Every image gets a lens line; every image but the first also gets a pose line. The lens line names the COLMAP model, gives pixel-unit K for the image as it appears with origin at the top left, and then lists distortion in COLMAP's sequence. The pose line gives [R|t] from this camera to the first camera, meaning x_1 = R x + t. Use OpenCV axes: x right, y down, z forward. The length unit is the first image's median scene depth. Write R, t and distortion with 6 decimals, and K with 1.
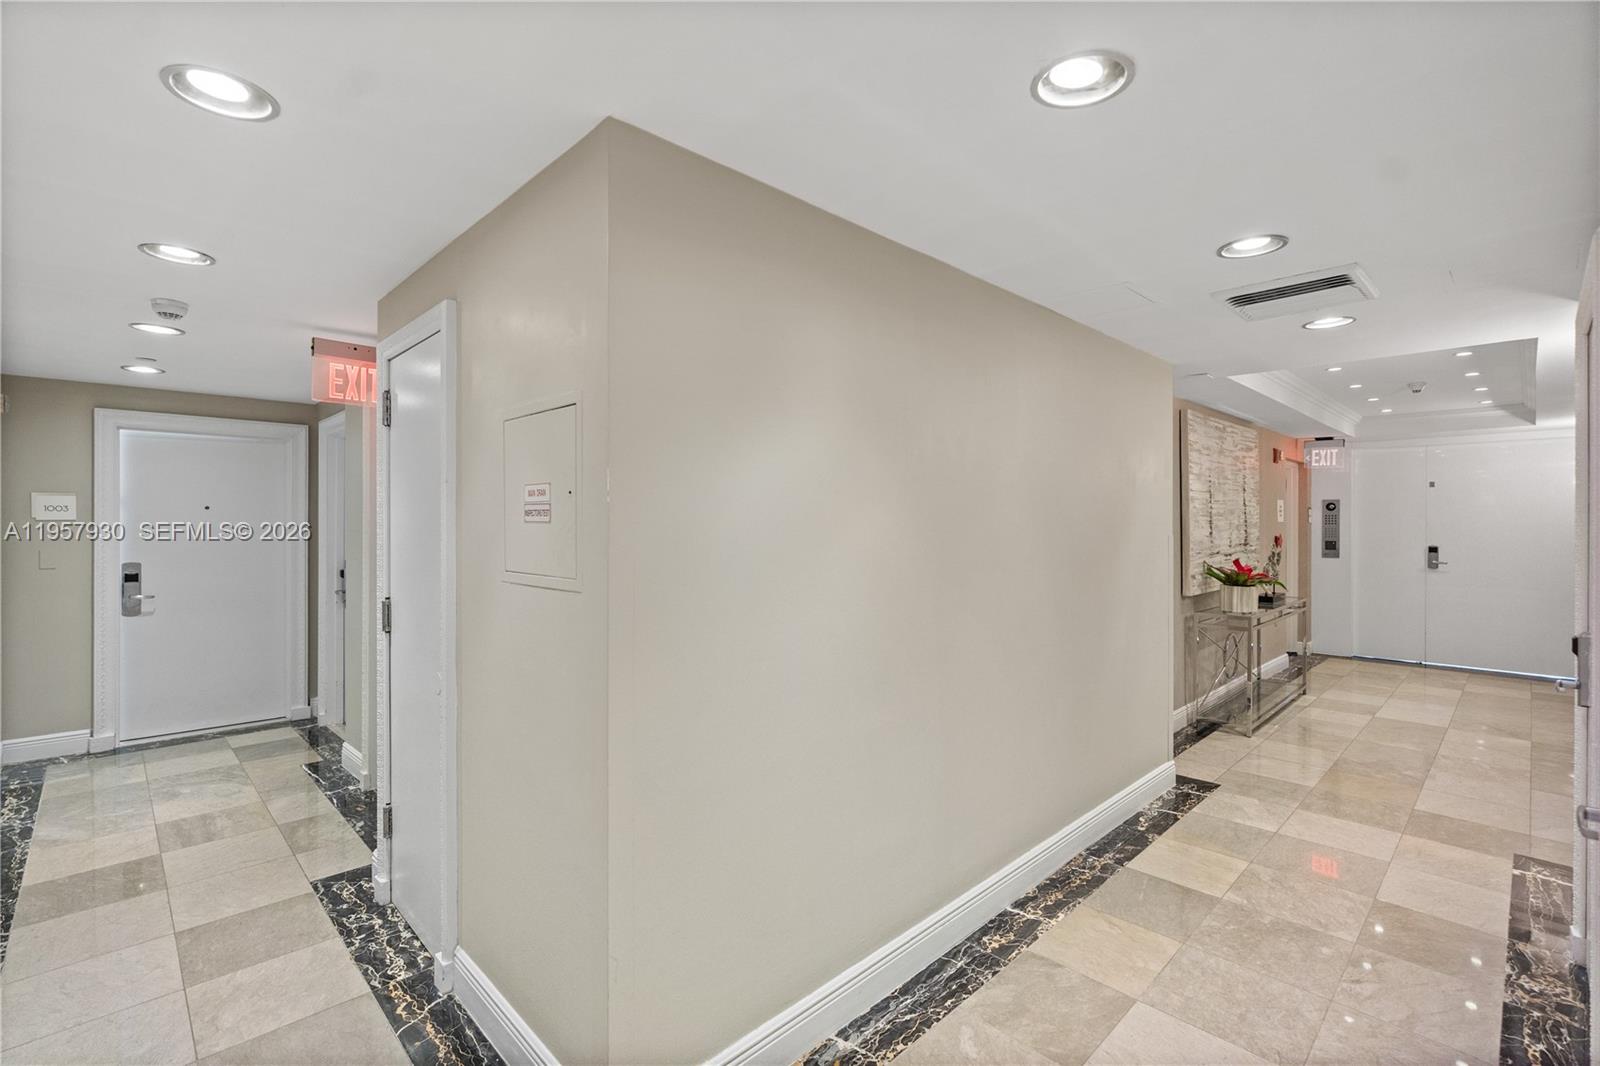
lens RADIAL K [[725.3, 0, 804.2], [0, 725.3, 533.9], [0, 0, 1]] dist [0.002935, 0.001269]
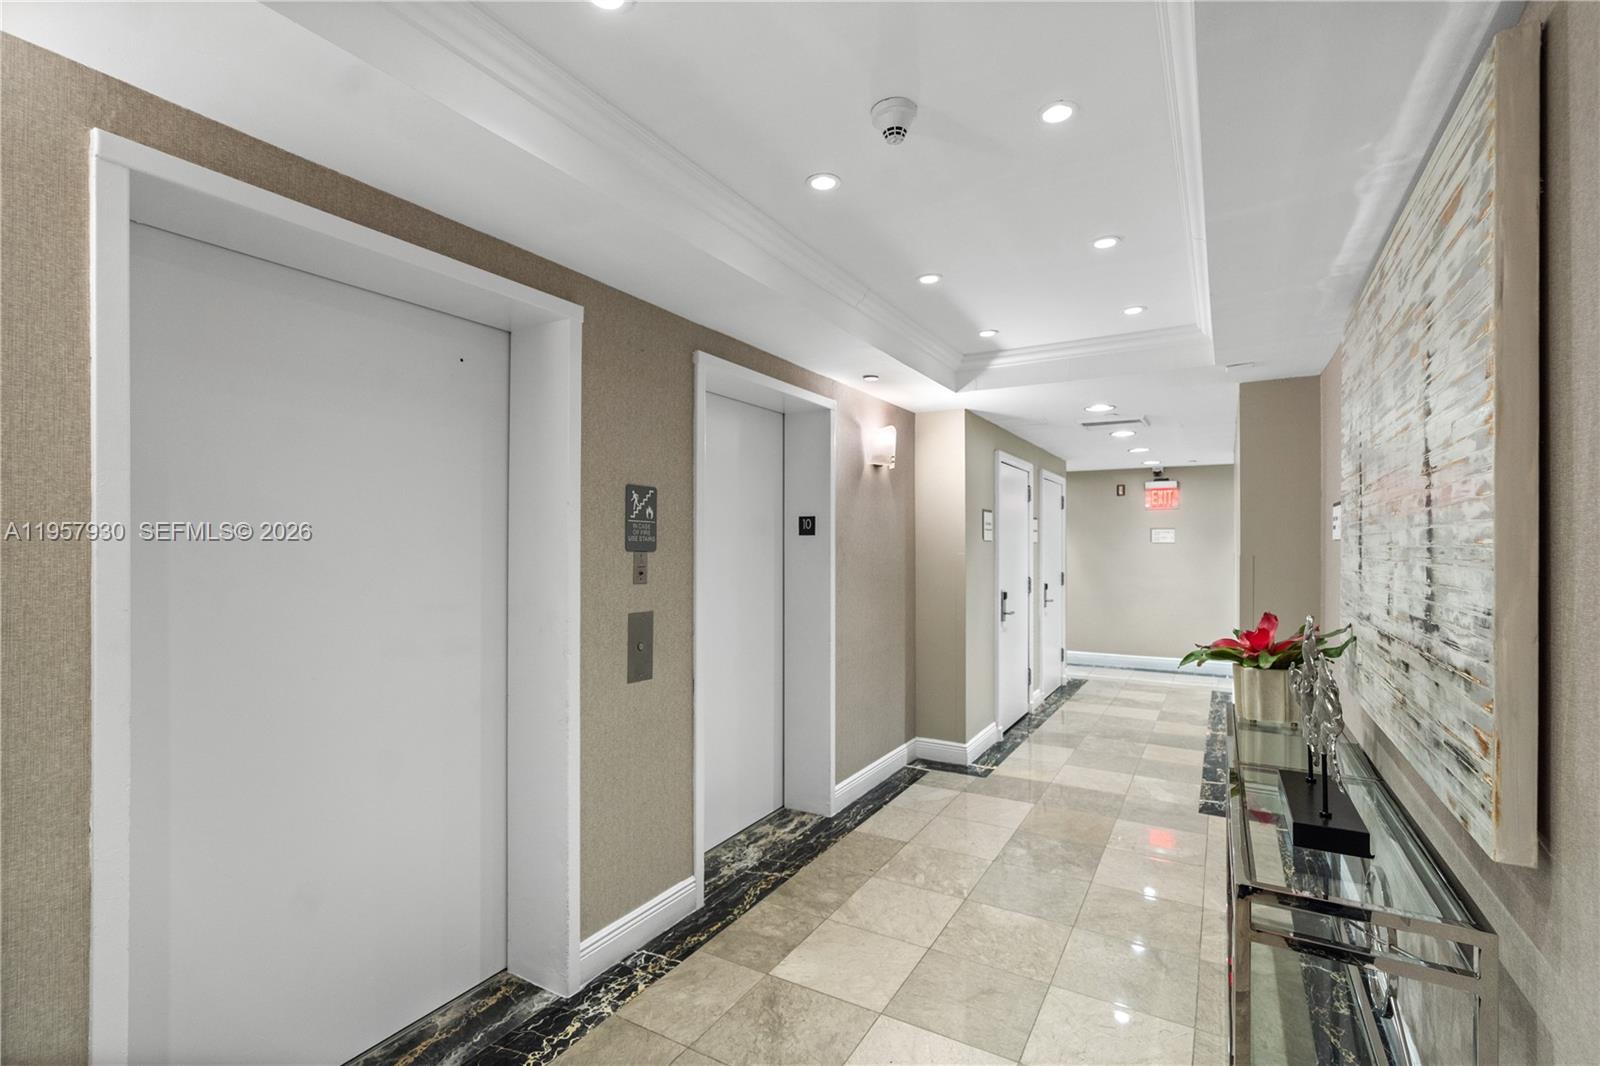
lens RADIAL K [[725.3, 0, 804.2], [0, 725.3, 533.9], [0, 0, 1]] dist [0.002935, 0.001269]
pose [[-0.965909, -0.005946, -0.258814, 1.520079], [-0.006995, 0.999971, 0.003130, -0.029093], [0.258787, 0.004834, -0.965922, 2.047254]]
